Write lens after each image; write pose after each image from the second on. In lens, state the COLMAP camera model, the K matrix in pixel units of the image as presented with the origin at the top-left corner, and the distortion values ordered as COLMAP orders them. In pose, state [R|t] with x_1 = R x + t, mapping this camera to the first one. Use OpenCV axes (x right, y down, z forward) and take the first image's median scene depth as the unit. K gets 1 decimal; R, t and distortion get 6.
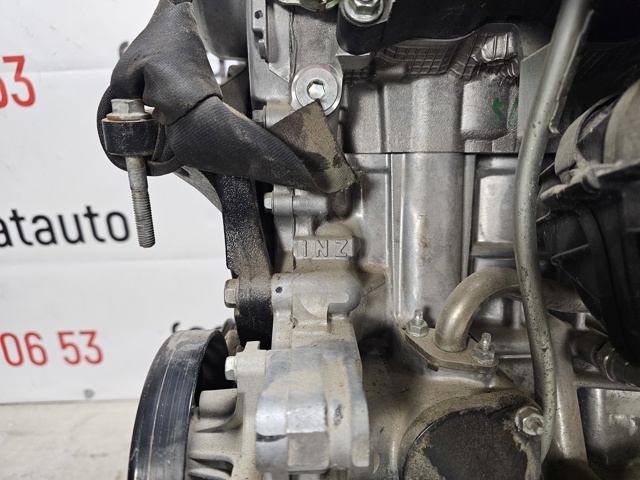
lens RADIAL K [[457.0, 0, 321.8], [0, 457.0, 230.8], [0, 0, 1]] dist [0.056842, -0.067373]
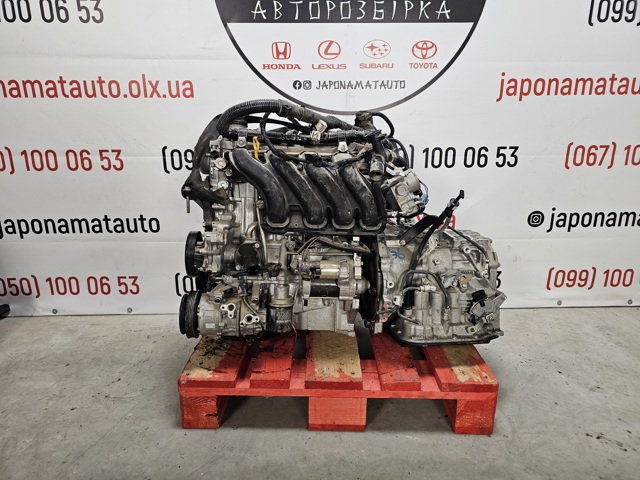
lens RADIAL K [[448.3, 0, 320.0], [0, 448.3, 240.0], [0, 0, 1]] dist [0.039843, -0.033083]
pose [[0.998240, 0.038483, 0.045132, 0.254129], [-0.035496, 0.997239, -0.065222, 0.174759], [-0.047517, 0.063505, 0.996850, -1.176411]]
